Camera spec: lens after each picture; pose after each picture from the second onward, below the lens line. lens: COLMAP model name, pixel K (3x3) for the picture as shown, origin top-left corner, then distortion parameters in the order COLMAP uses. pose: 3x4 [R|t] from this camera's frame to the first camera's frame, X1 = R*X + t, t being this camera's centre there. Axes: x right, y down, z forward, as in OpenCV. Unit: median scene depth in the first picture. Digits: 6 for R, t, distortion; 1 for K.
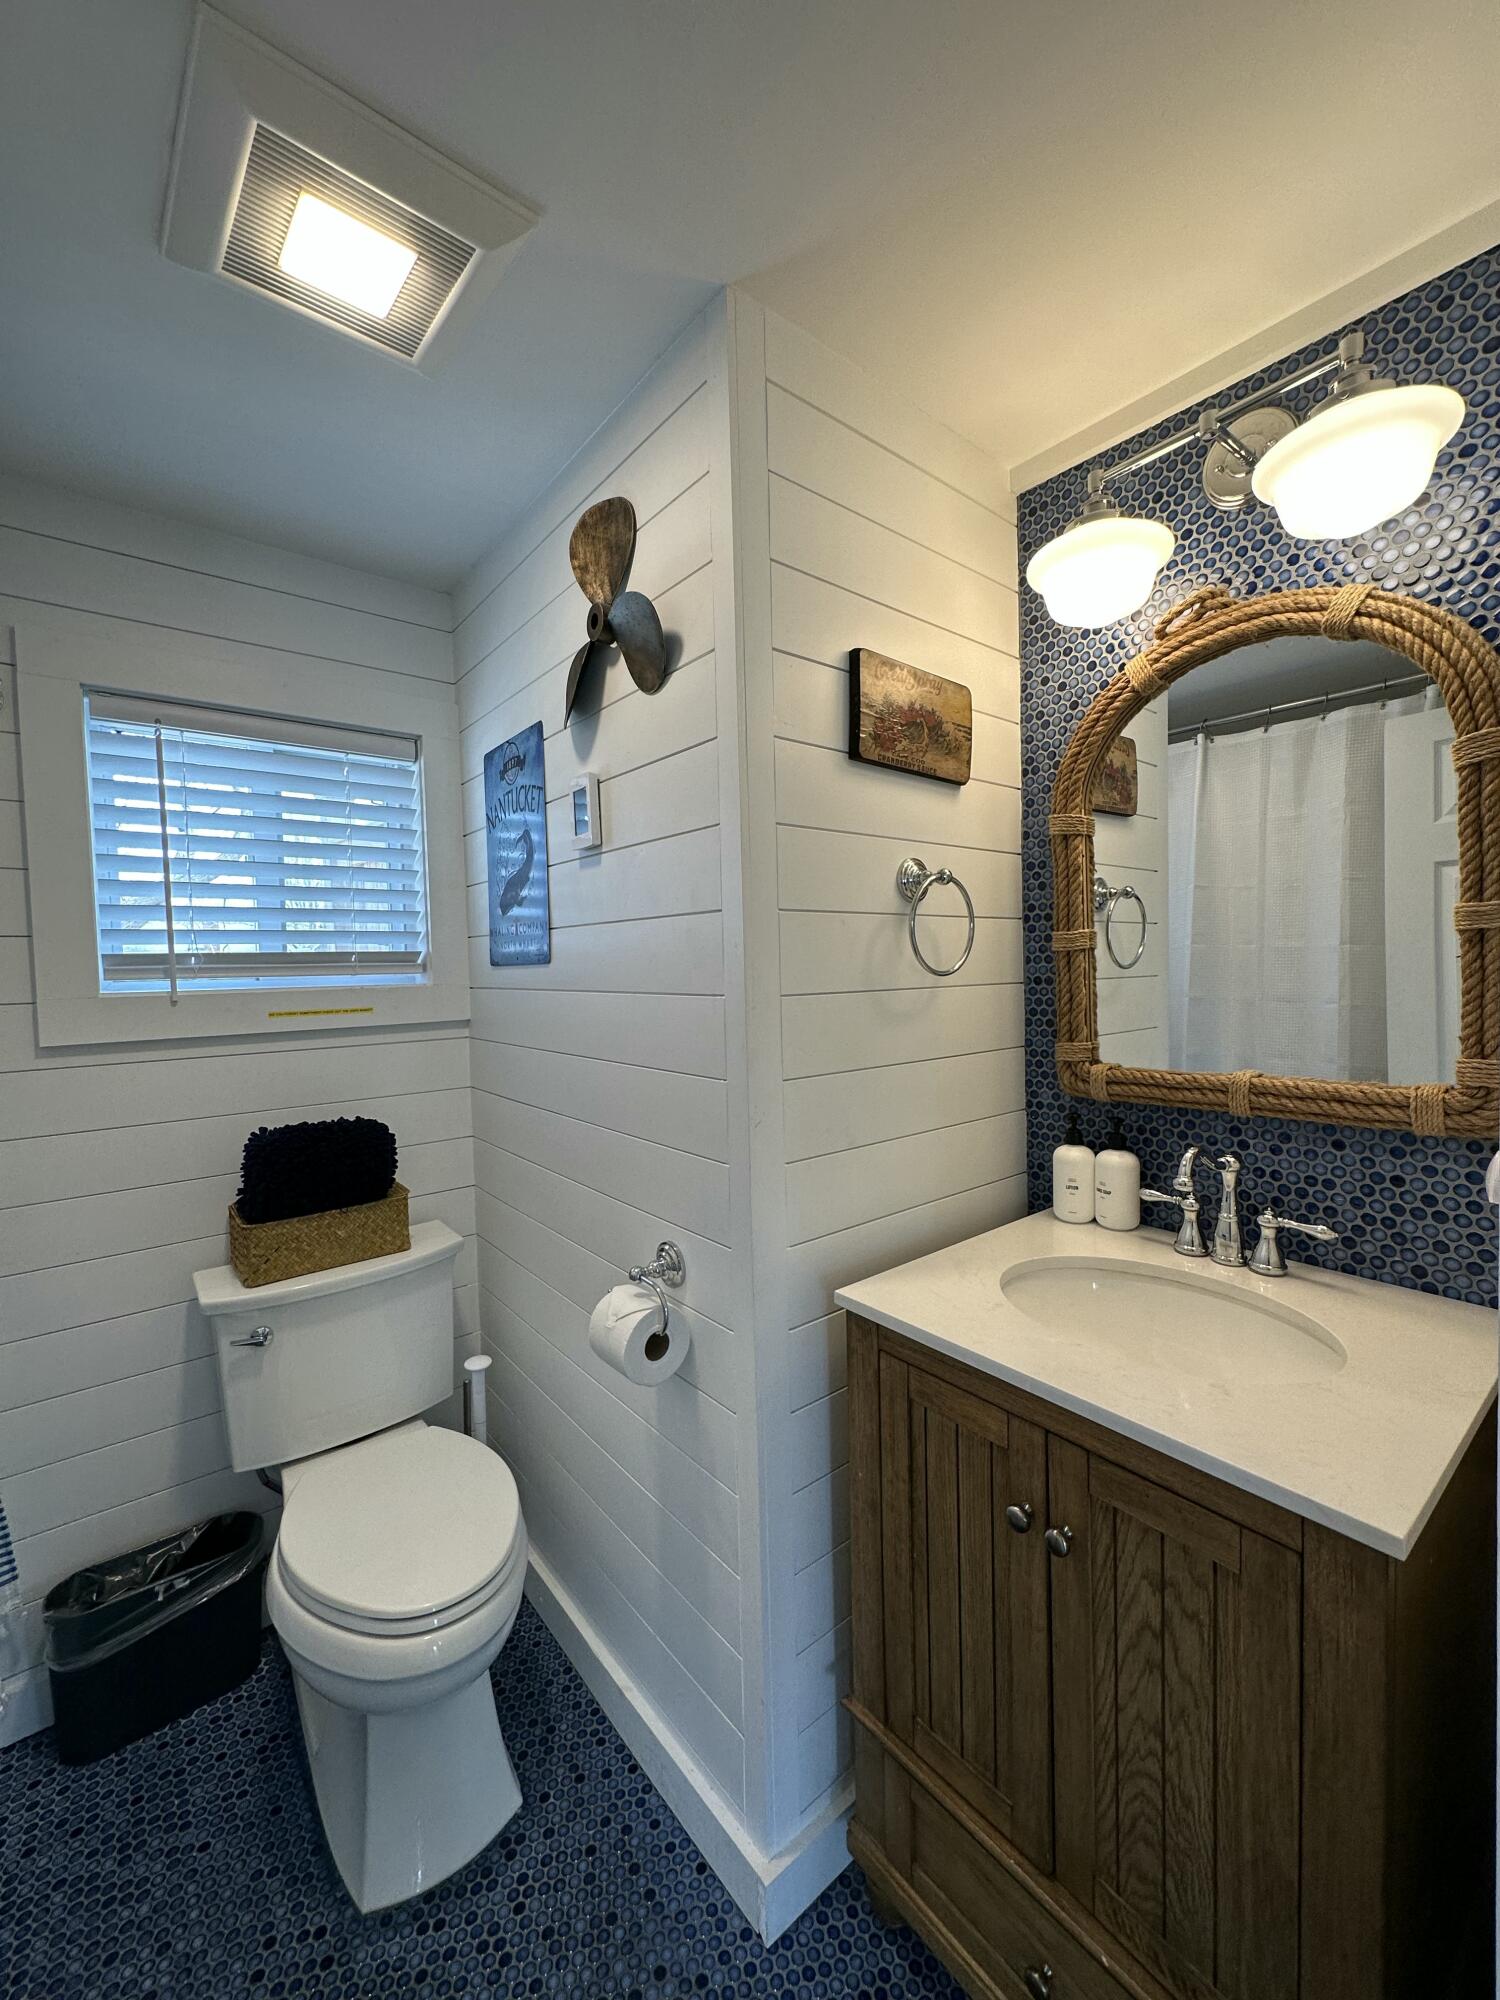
lens RADIAL K [[778.4, 0, 748.4], [0, 778.4, 997.4], [0, 0, 1]] dist [-0.002770, 0.000056]
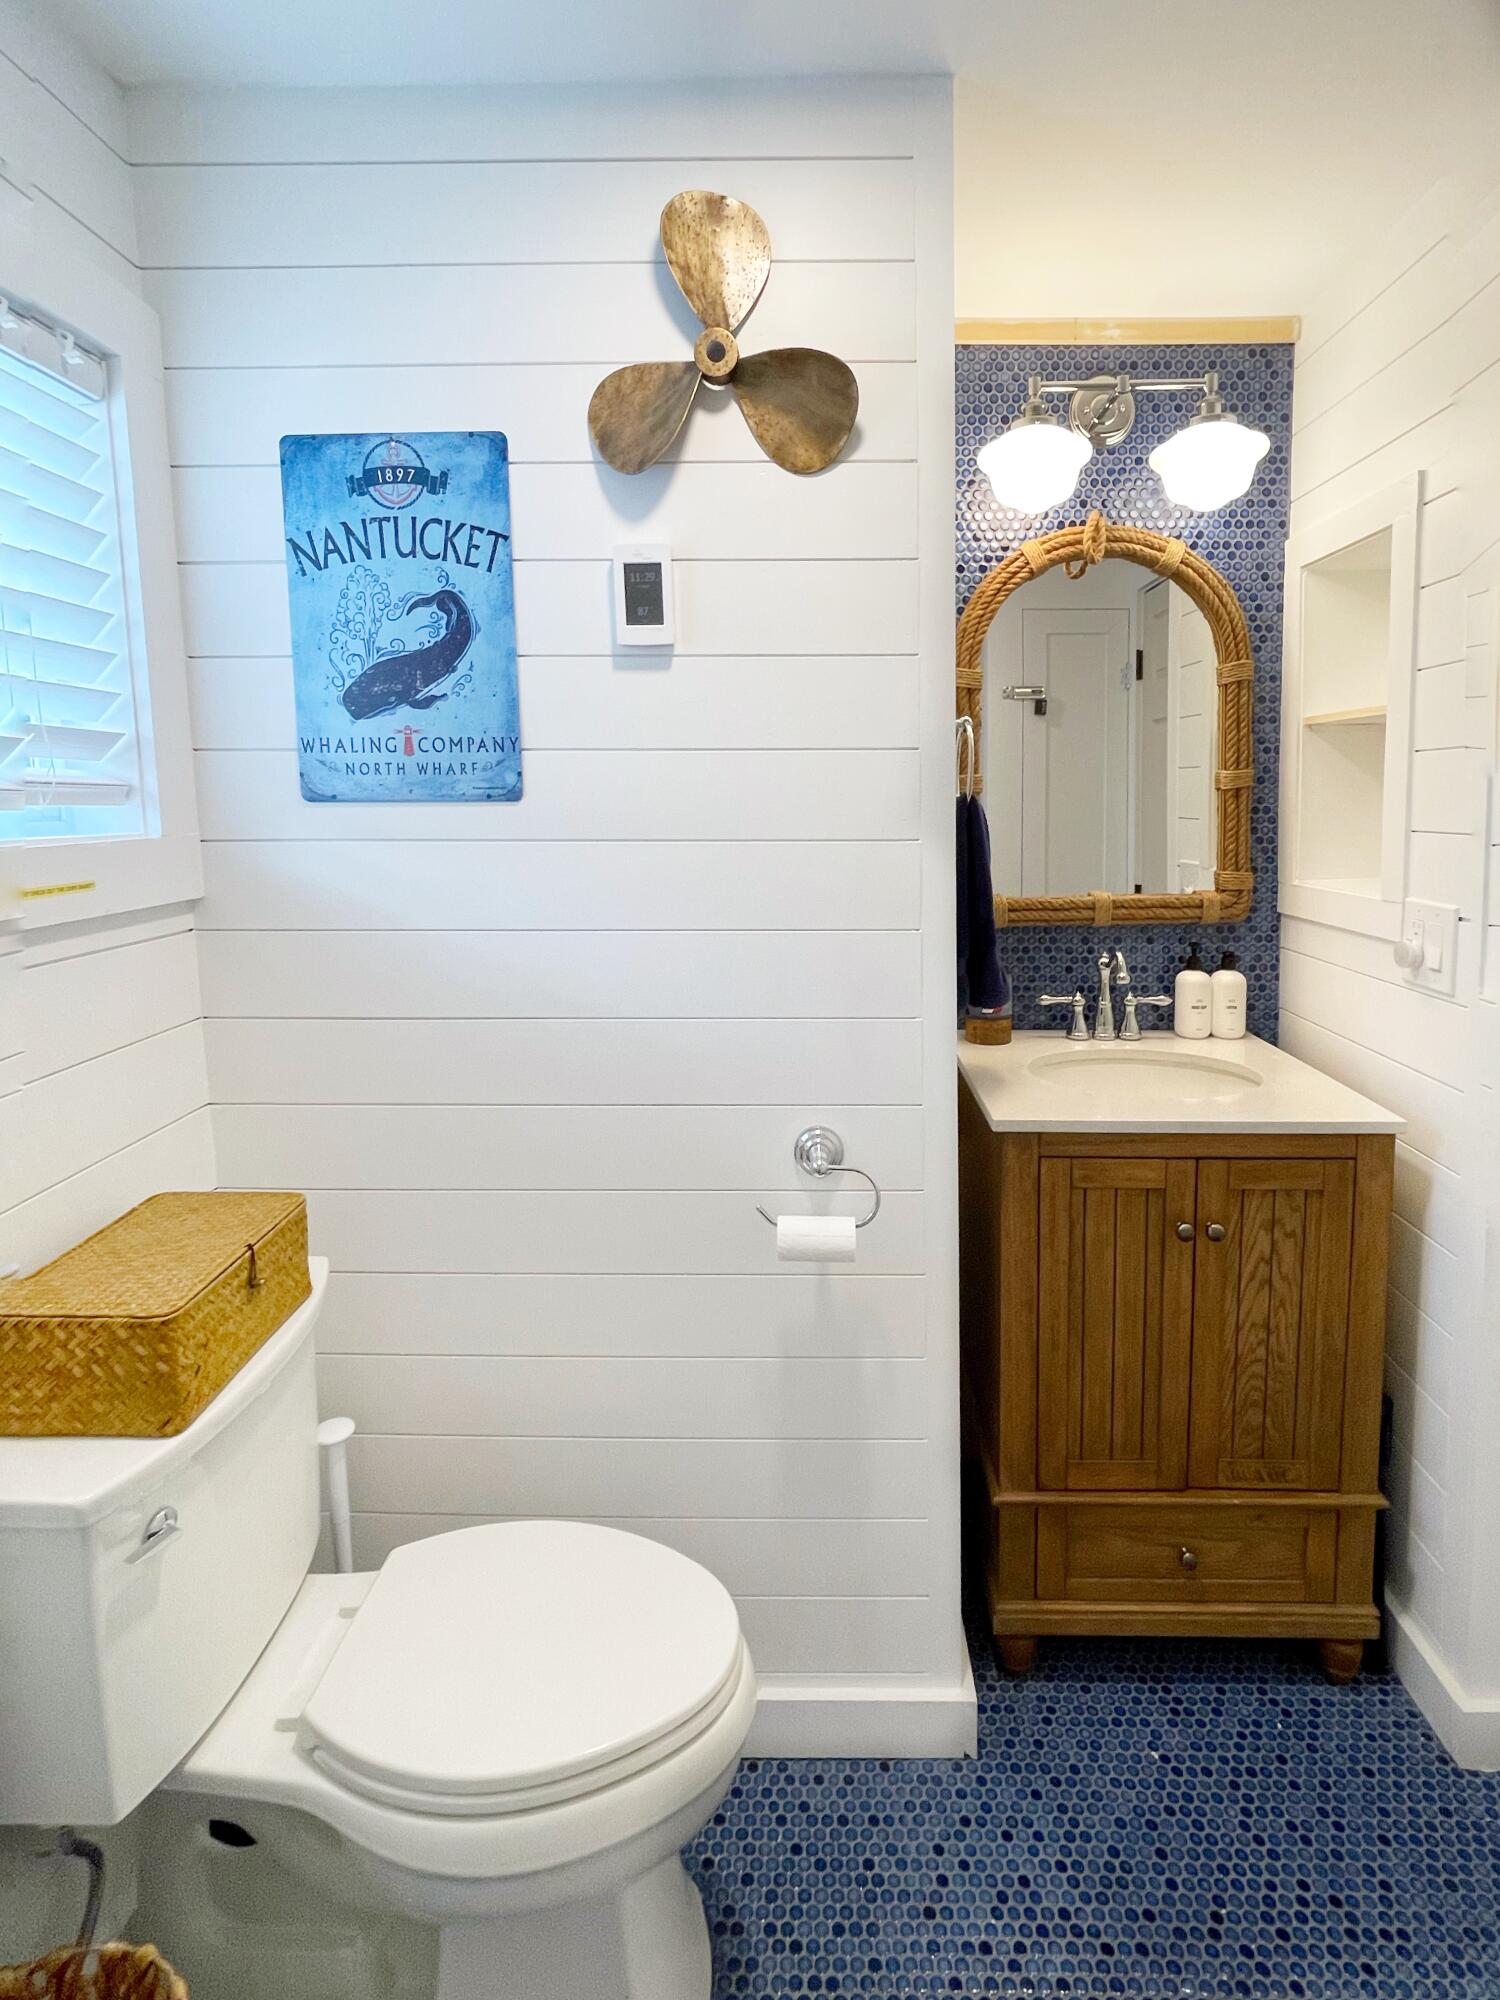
lens RADIAL K [[1021.8, 0, 805.4], [0, 1021.8, 903.2], [0, 0, 1]] dist [-0.004758, 0.001772]
pose [[0.632910, -0.063441, 0.771622, -1.047853], [0.025465, 0.997804, 0.061150, -0.003378], [-0.773806, -0.019053, 0.633136, 0.321104]]
